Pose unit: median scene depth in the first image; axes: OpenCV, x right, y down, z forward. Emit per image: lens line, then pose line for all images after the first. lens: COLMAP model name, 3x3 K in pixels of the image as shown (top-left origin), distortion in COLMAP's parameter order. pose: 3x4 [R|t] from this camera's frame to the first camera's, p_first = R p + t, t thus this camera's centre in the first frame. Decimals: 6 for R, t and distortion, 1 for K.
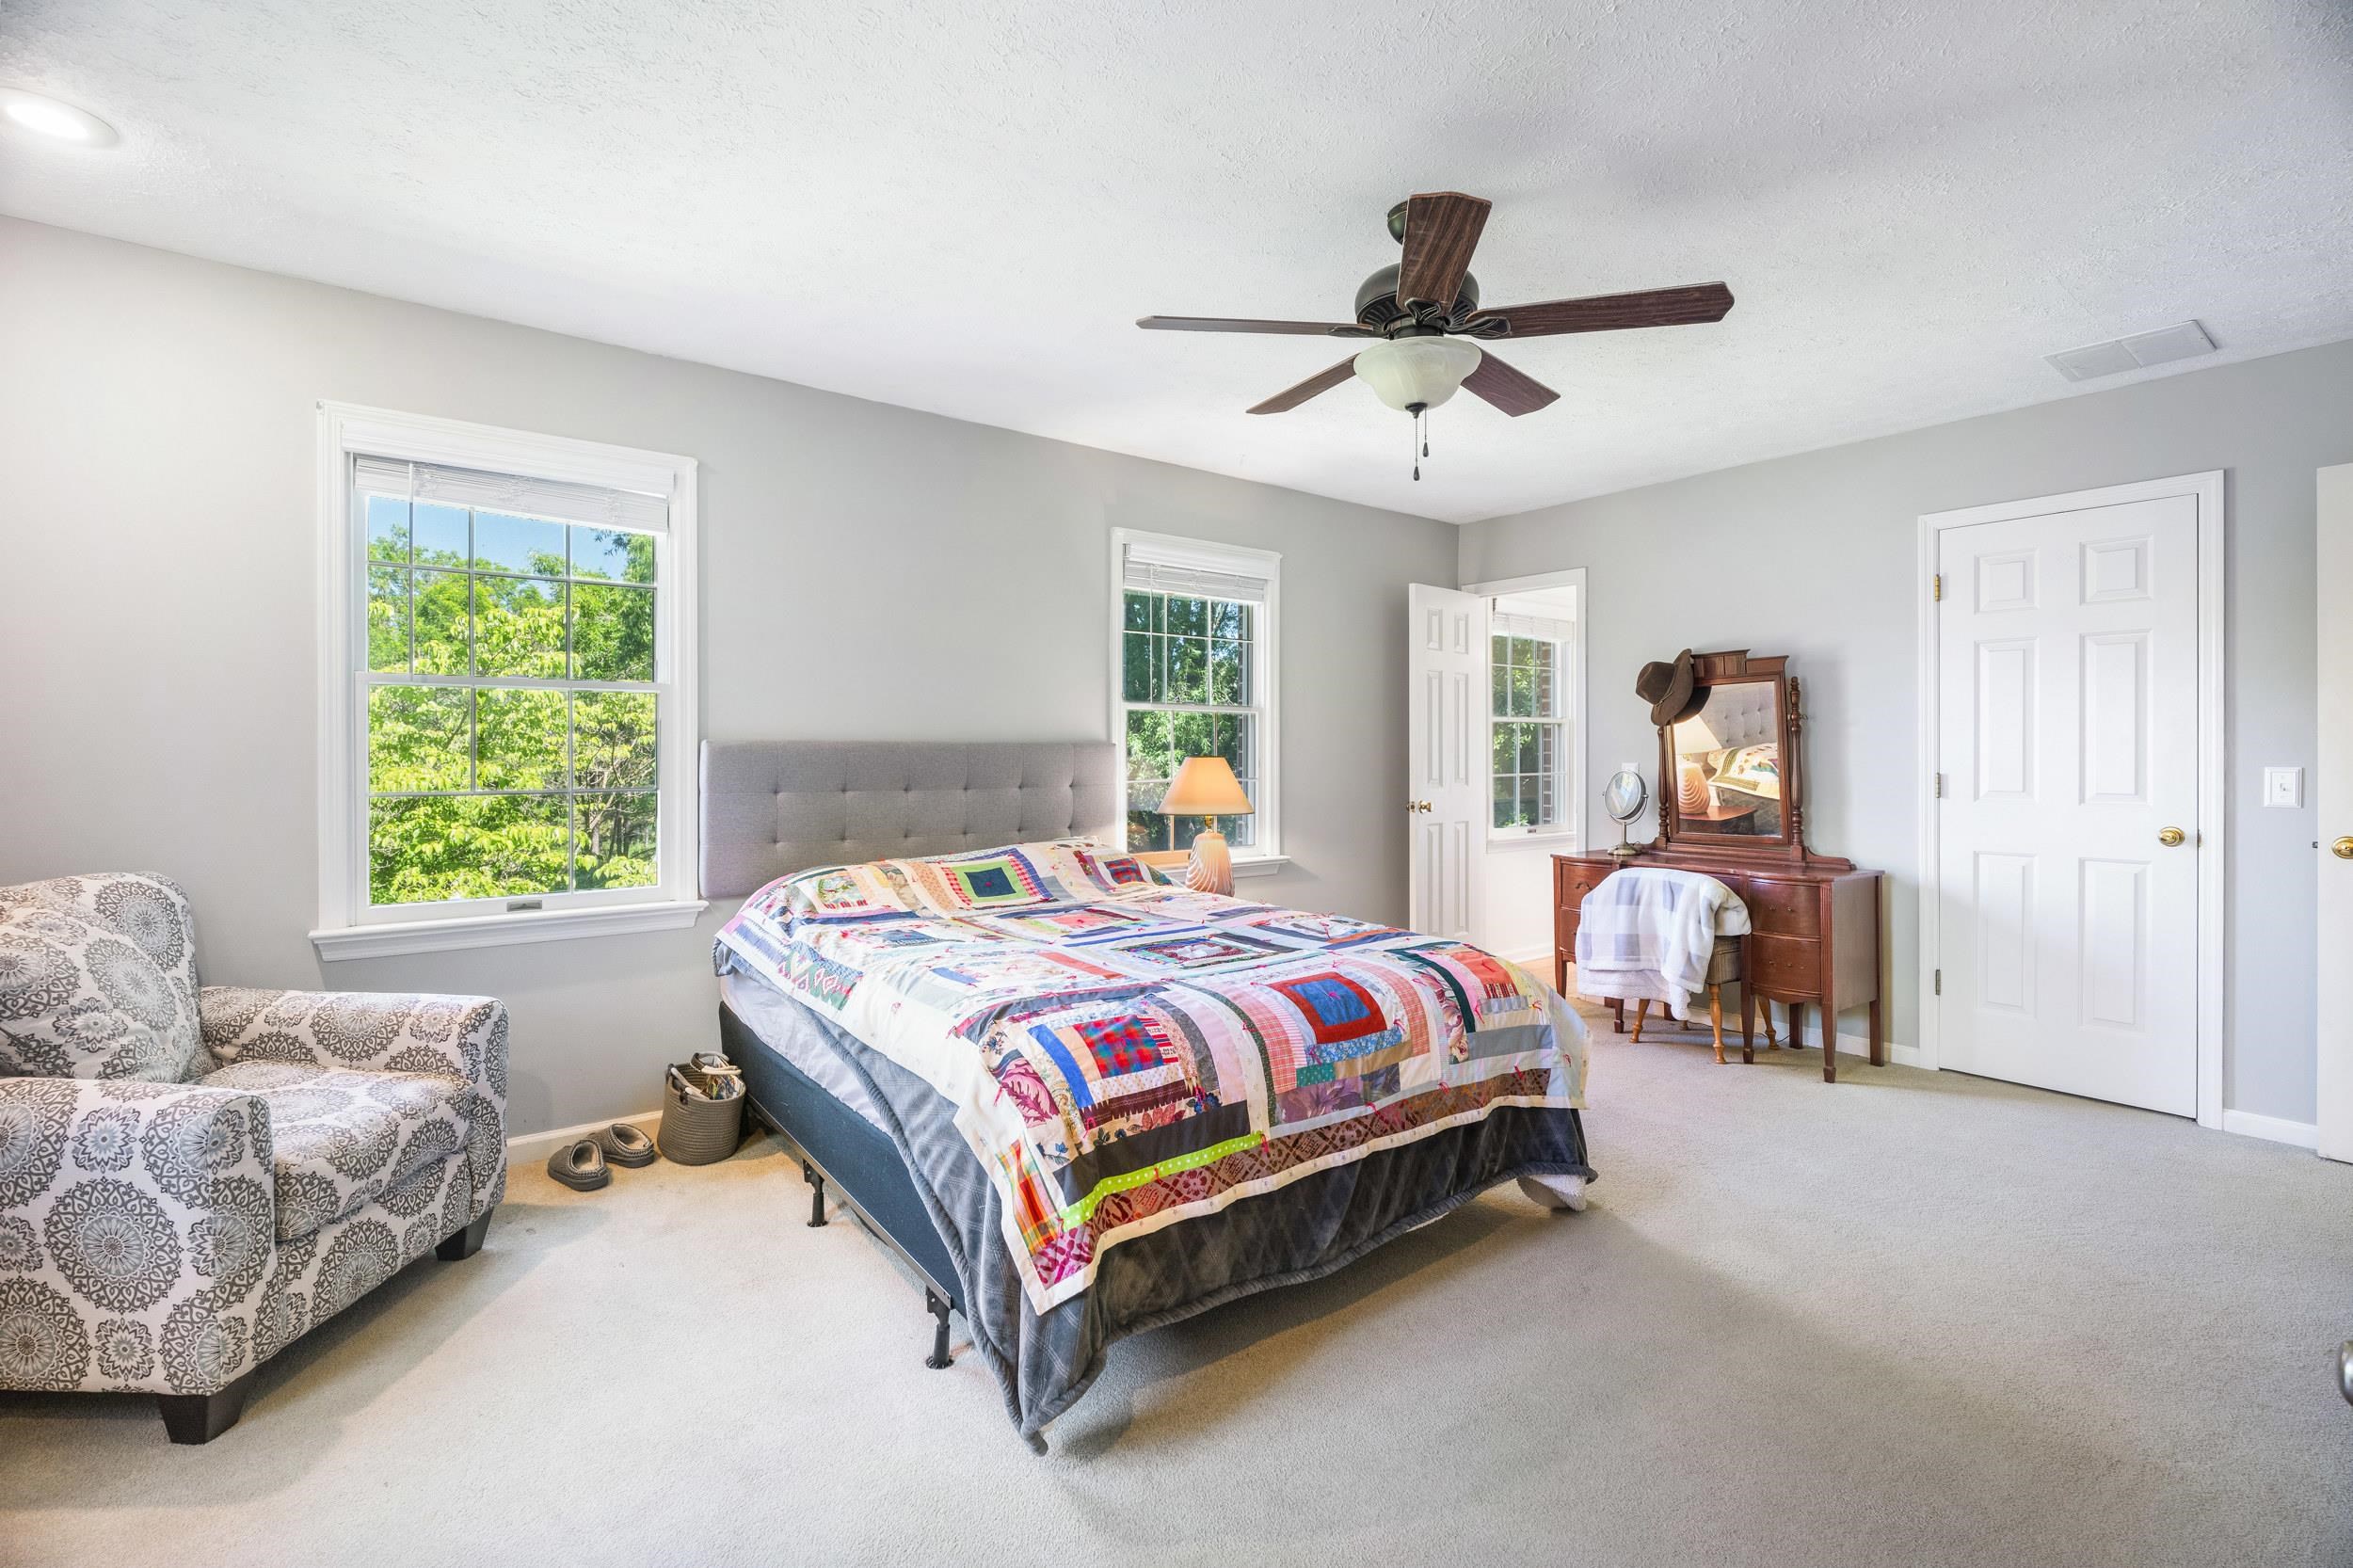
lens RADIAL K [[1037.1, 0, 1184.6], [0, 1037.1, 771.0], [0, 0, 1]] dist [-0.014439, 0.006062]
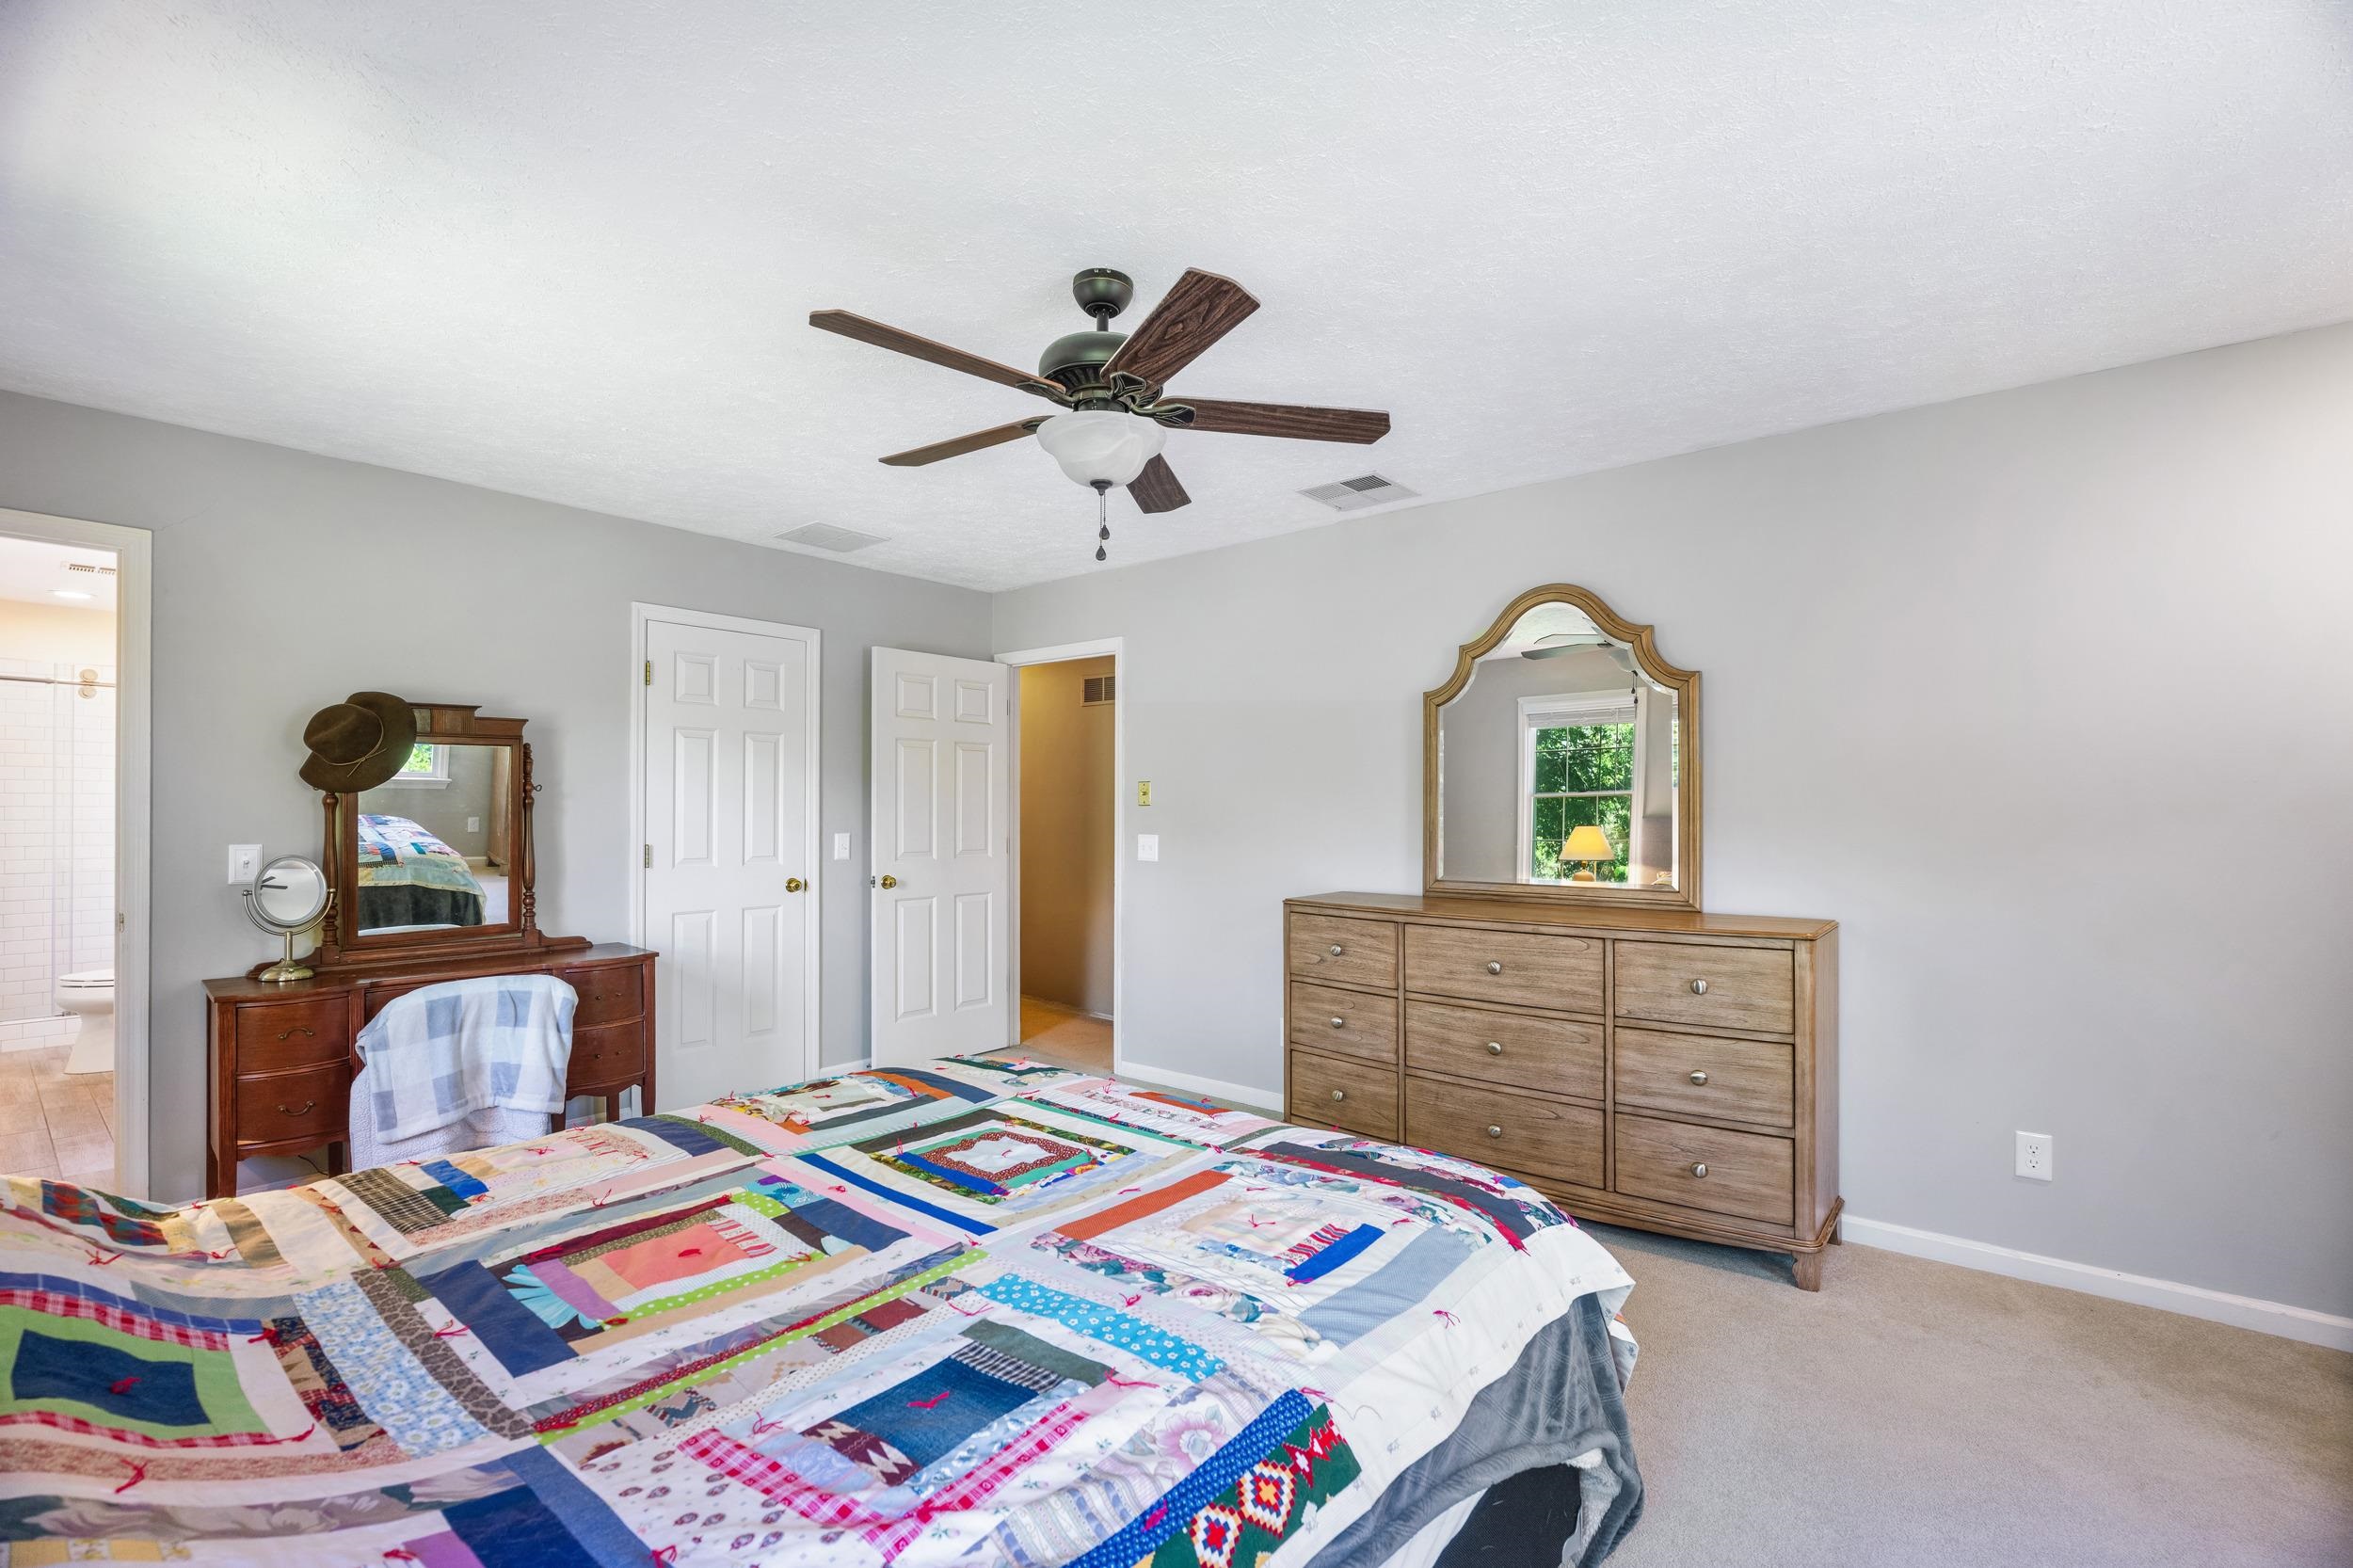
lens RADIAL K [[1054.2, 0, 1181.0], [0, 1054.2, 799.2], [0, 0, 1]] dist [-0.001280, 0.000004]
pose [[-0.210899, 0.010442, 0.977452, -0.458452], [0.020066, 0.999778, -0.006351, -0.027128], [-0.977302, 0.018274, -0.211062, 0.681282]]
